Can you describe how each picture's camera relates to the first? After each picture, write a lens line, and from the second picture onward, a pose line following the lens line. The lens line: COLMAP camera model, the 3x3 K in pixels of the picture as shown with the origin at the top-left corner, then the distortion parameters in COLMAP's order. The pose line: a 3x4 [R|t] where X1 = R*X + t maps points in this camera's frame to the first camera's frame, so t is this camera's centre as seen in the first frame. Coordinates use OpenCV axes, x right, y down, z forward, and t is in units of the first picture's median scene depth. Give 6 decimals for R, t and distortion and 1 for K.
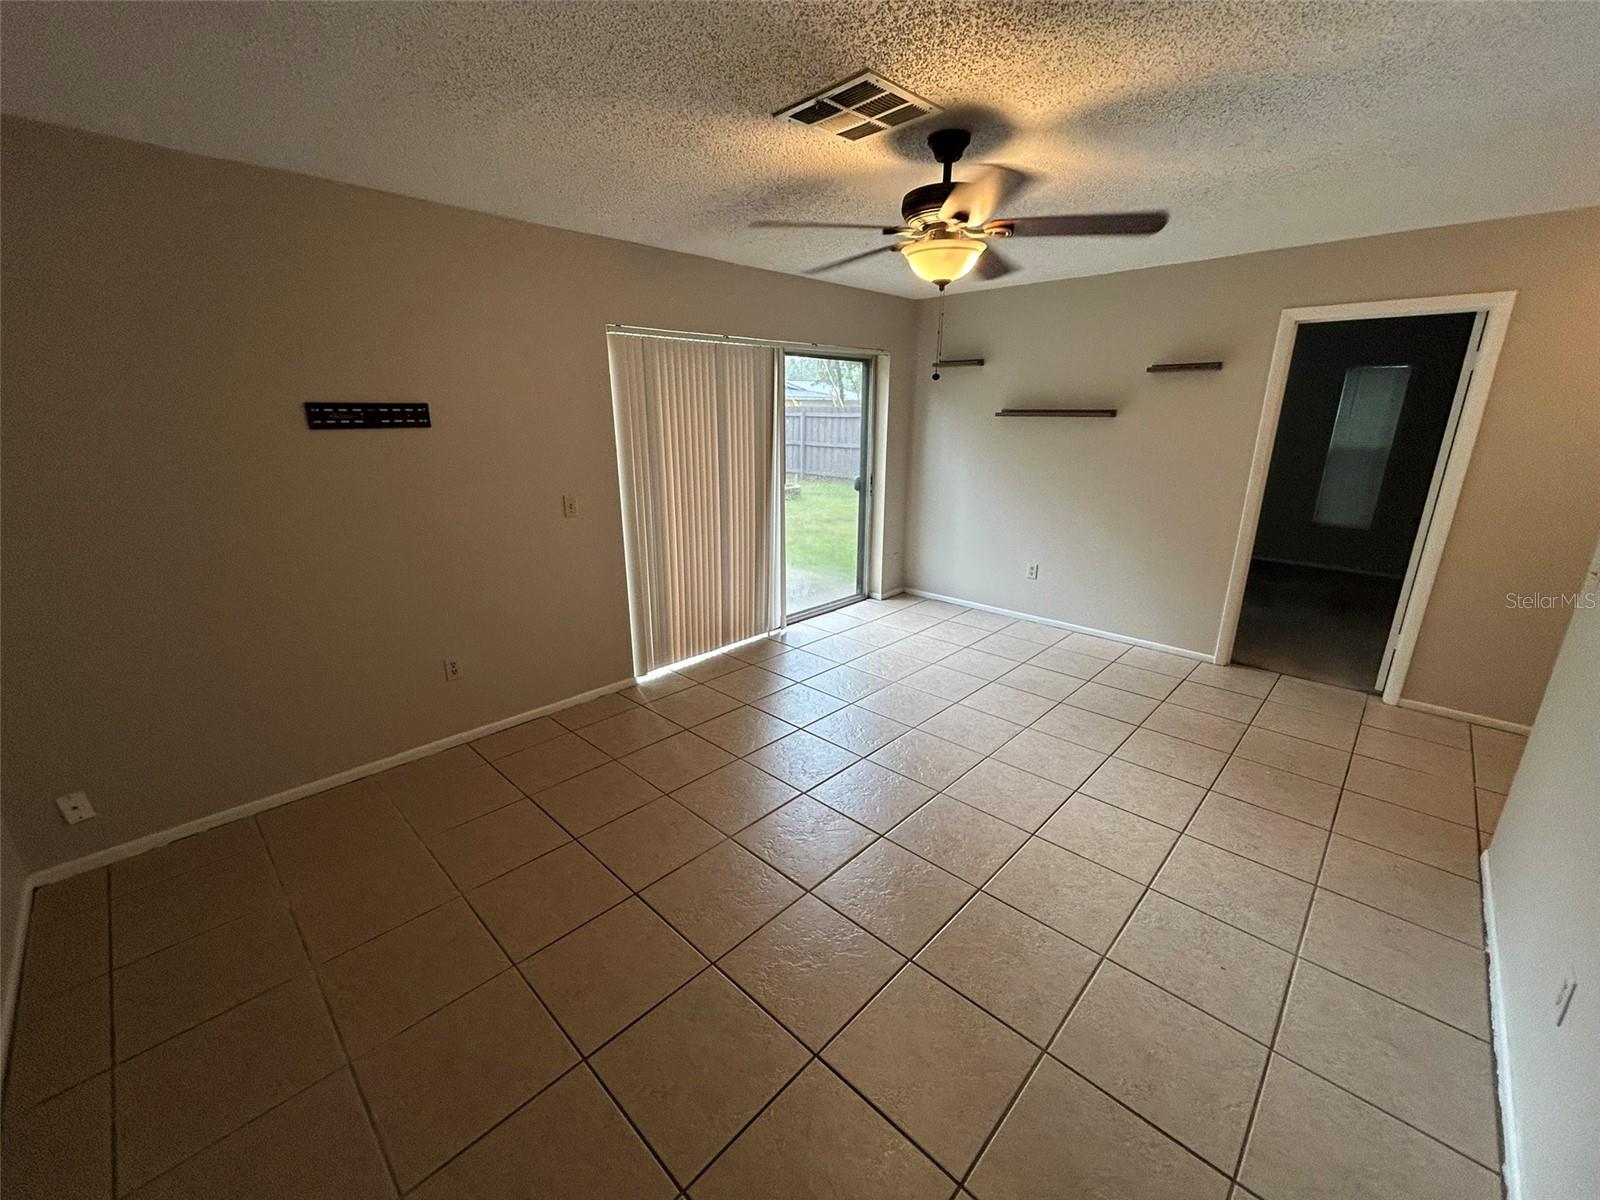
lens RADIAL K [[651.7, 0, 797.1], [0, 651.7, 595.8], [0, 0, 1]] dist [-0.002601, 0.000029]
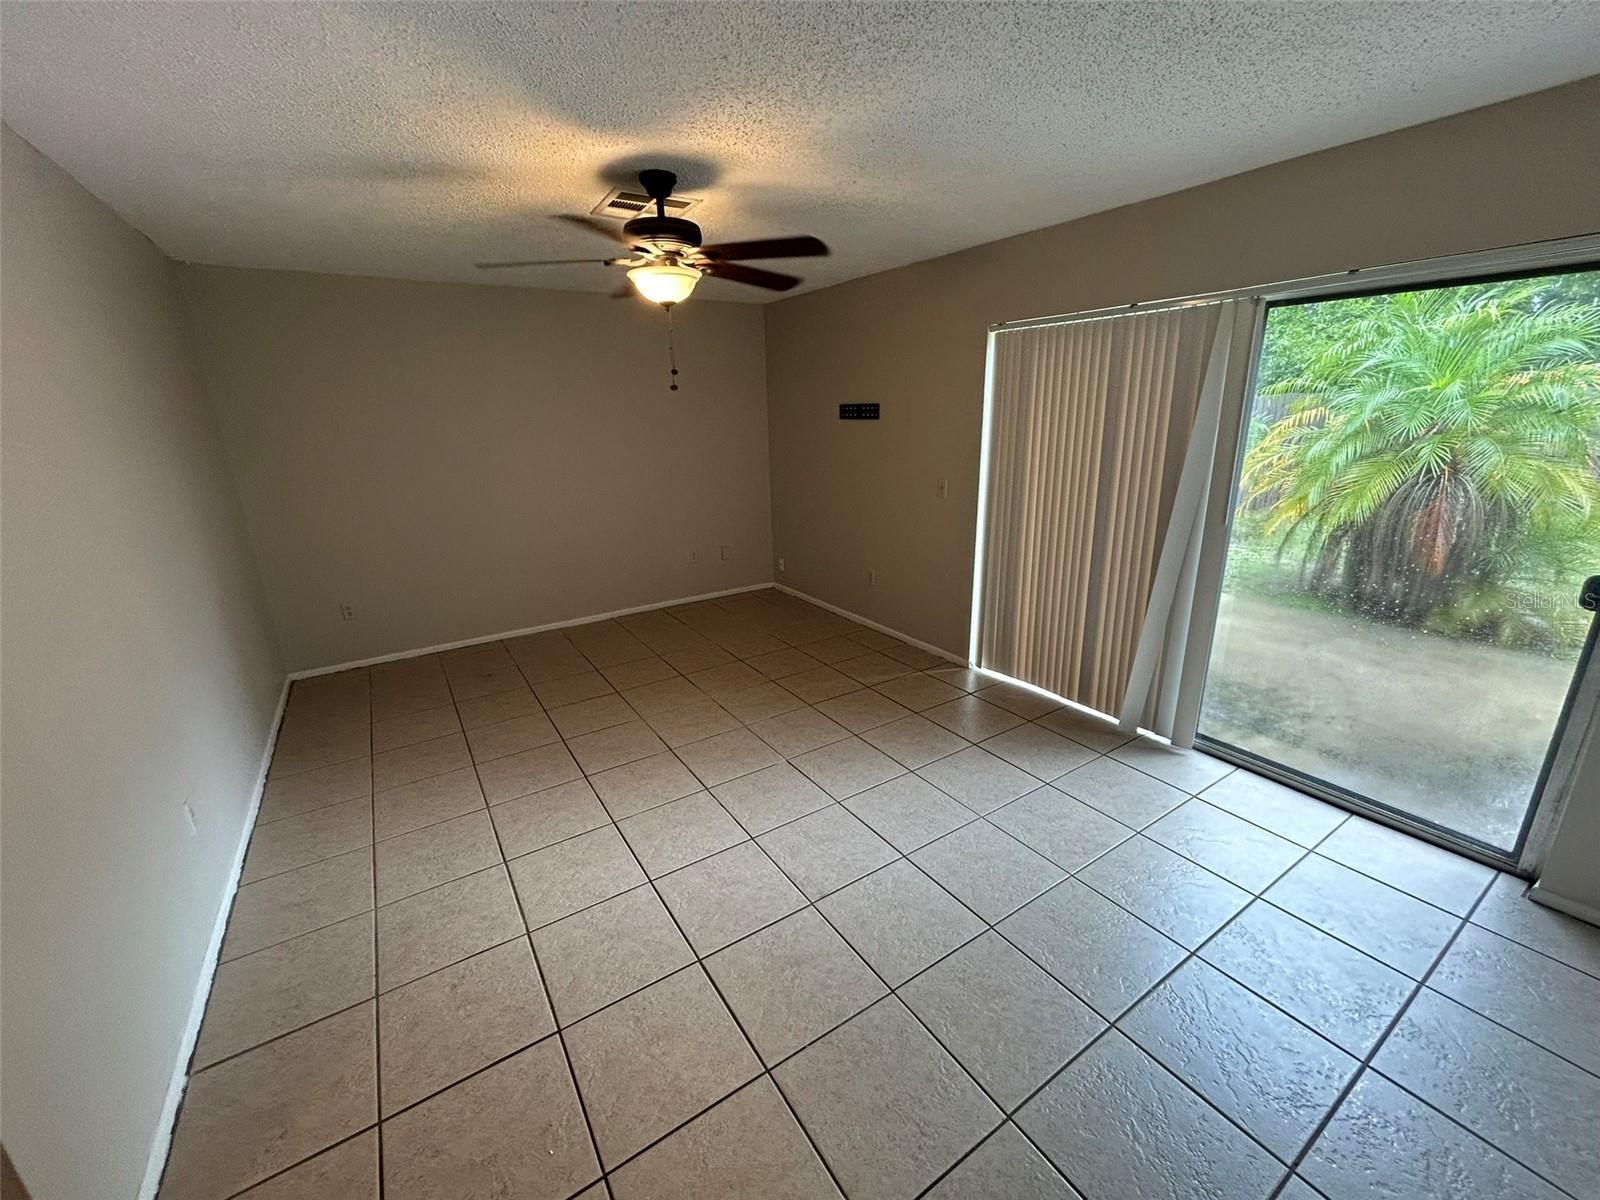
lens RADIAL K [[651.7, 0, 804.9], [0, 651.7, 595.2], [0, 0, 1]] dist [-0.002601, 0.000029]
pose [[-0.217903, 0.279165, -0.935192, 0.872586], [-0.245516, 0.911724, 0.329366, -0.289283], [0.944585, 0.301375, -0.130128, 0.975694]]
